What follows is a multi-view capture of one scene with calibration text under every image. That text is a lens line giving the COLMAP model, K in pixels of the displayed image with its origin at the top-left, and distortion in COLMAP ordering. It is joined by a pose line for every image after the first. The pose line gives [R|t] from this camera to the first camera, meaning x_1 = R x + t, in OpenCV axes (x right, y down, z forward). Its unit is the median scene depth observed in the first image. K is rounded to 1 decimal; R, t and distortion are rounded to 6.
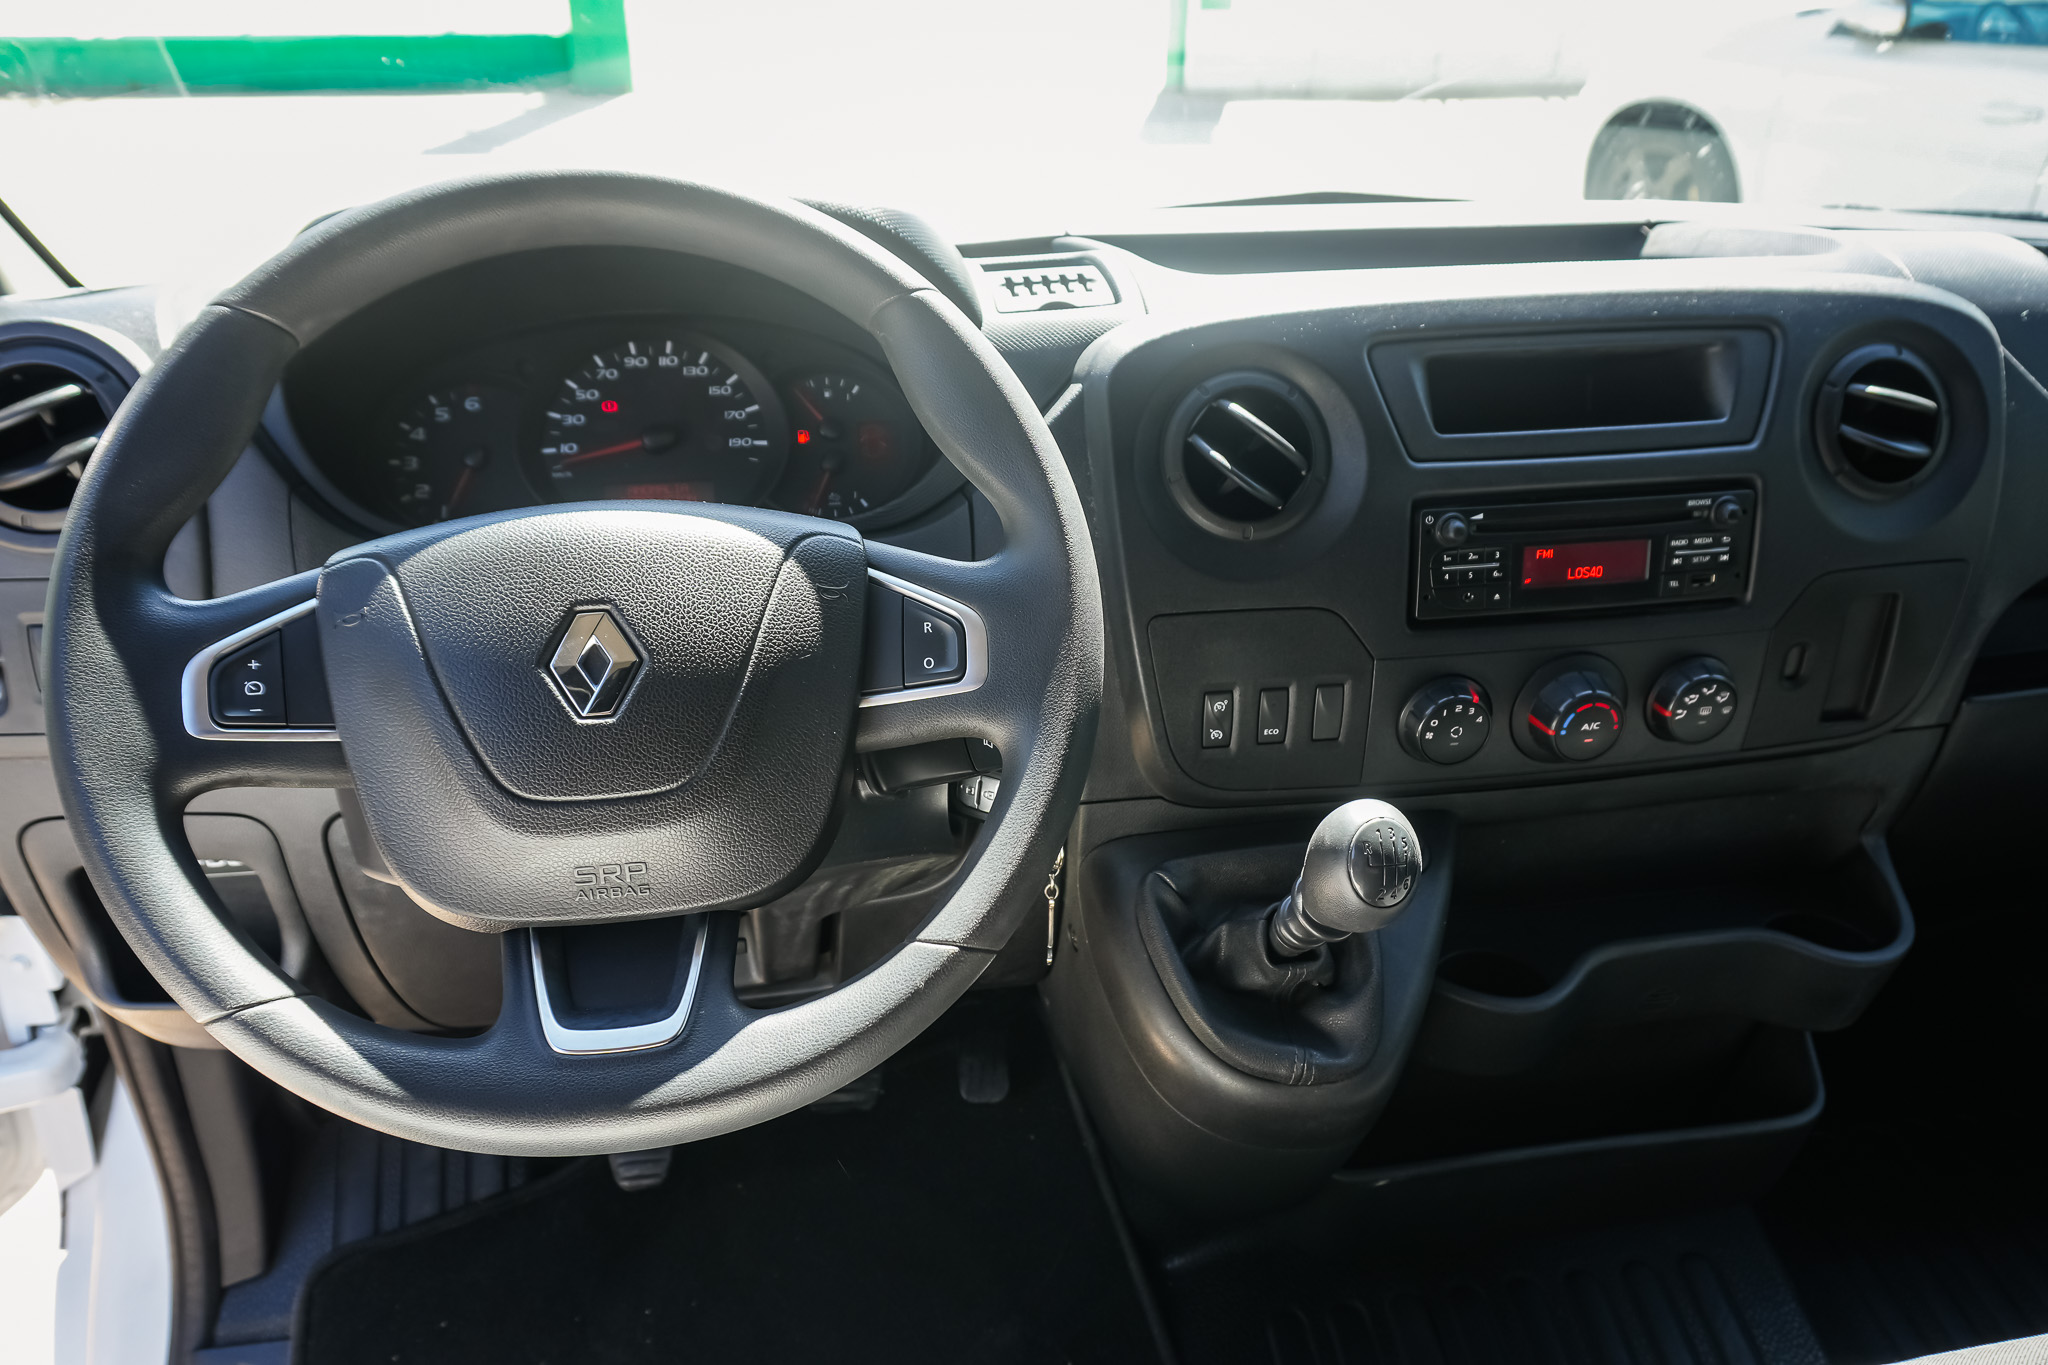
lens RADIAL K [[1474.6, 0, 1034.1], [0, 1474.6, 677.5], [0, 0, 1]] dist [0.045402, -0.019648]
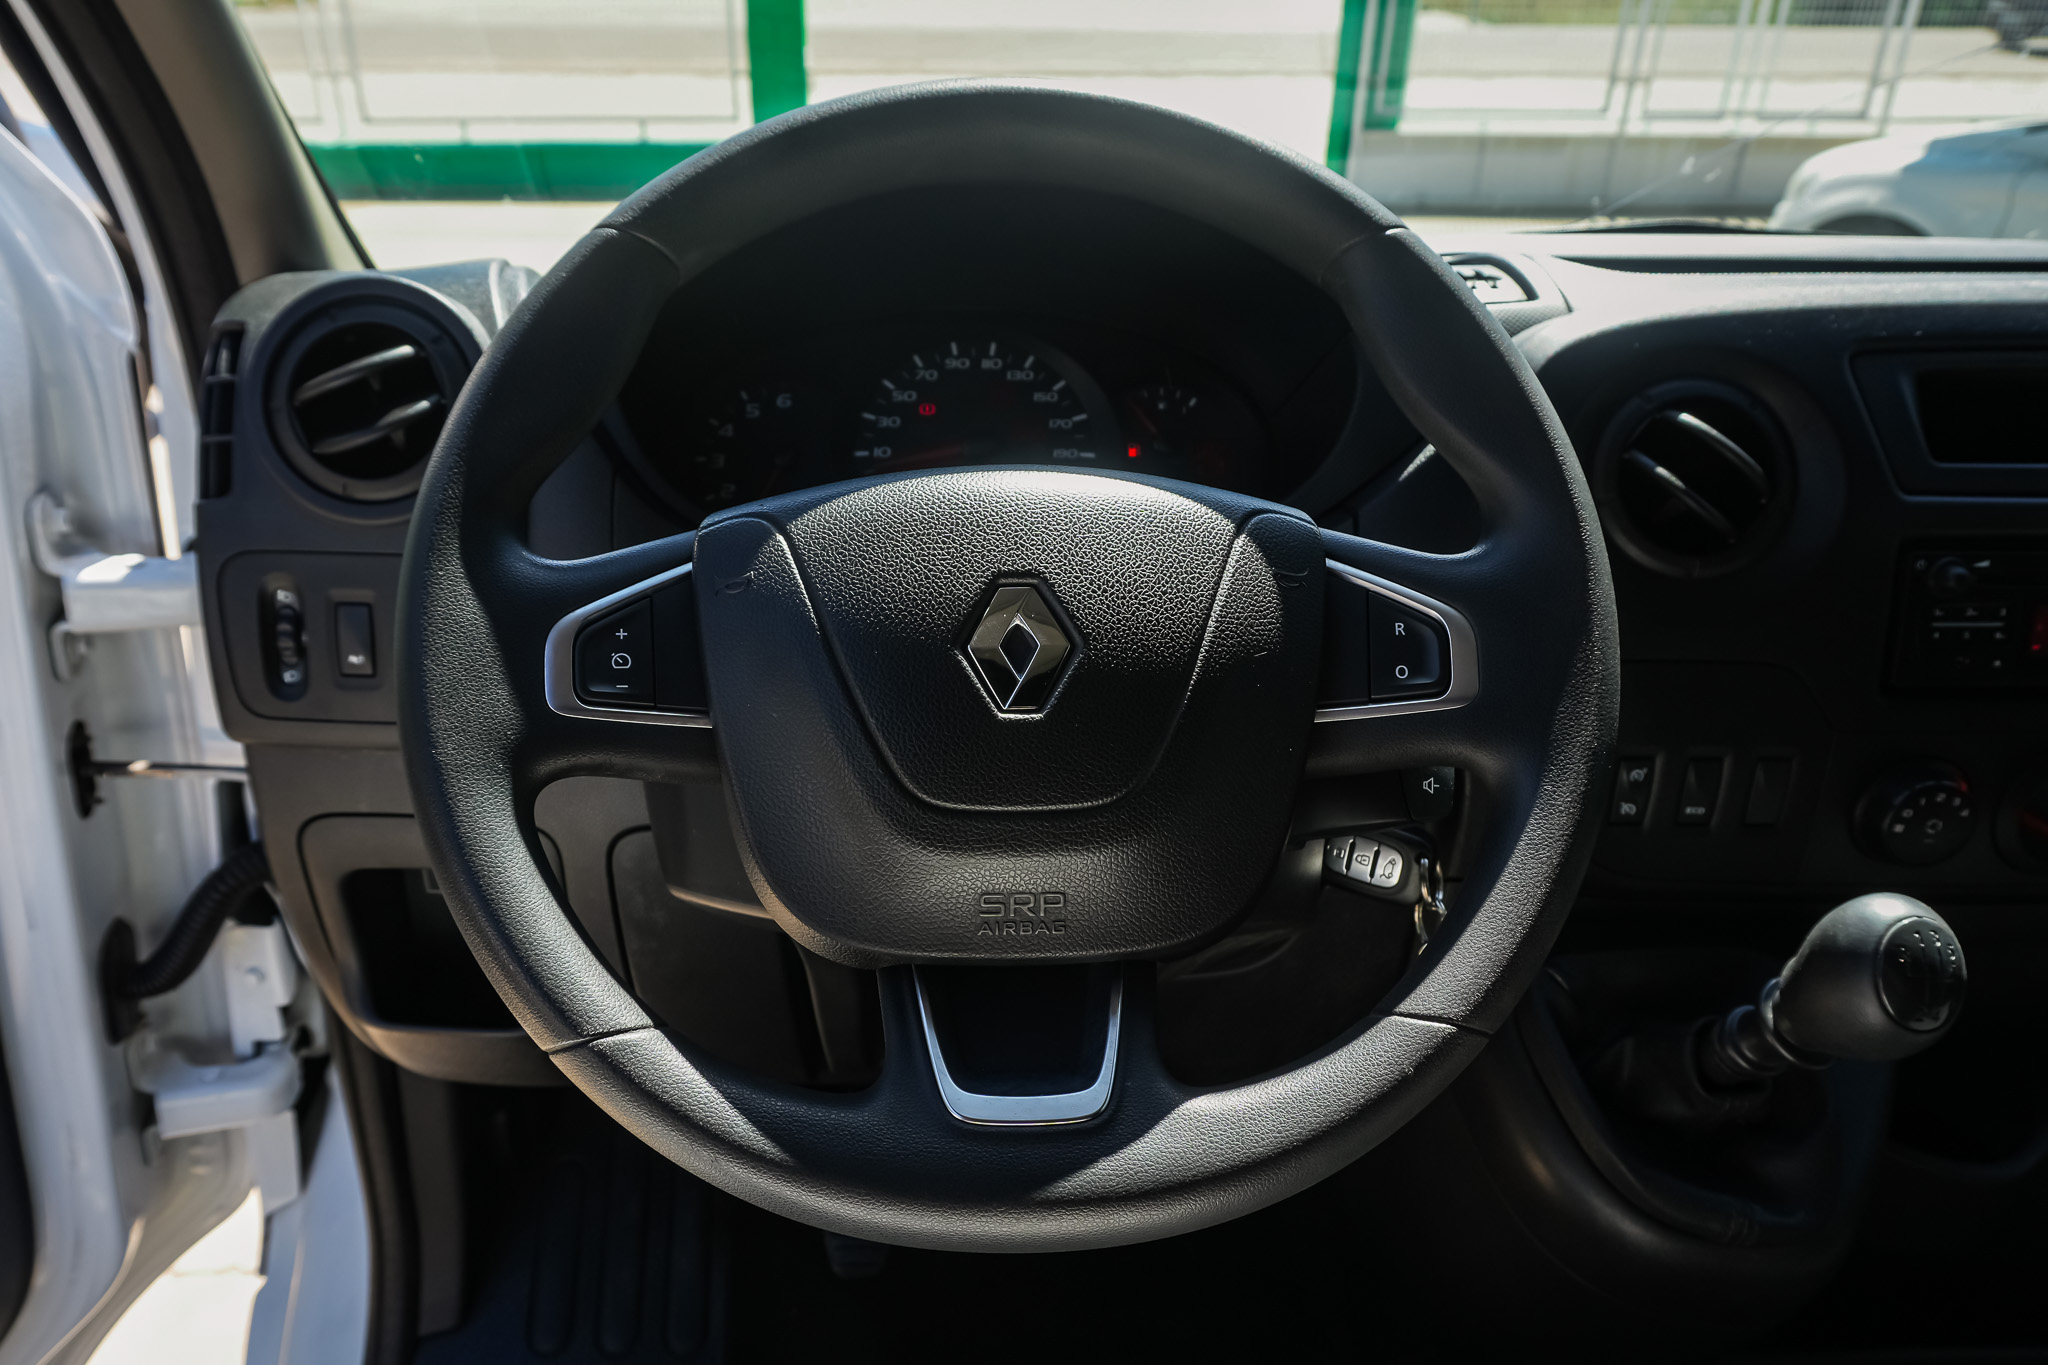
lens RADIAL K [[1474.6, 0, 1001.1], [0, 1474.6, 698.5], [0, 0, 1]] dist [0.045402, -0.019648]
pose [[0.991864, 0.056628, -0.114015, -0.158032], [-0.062344, 0.996938, -0.047200, 0.043679], [0.110993, 0.053924, 0.992357, 0.136411]]
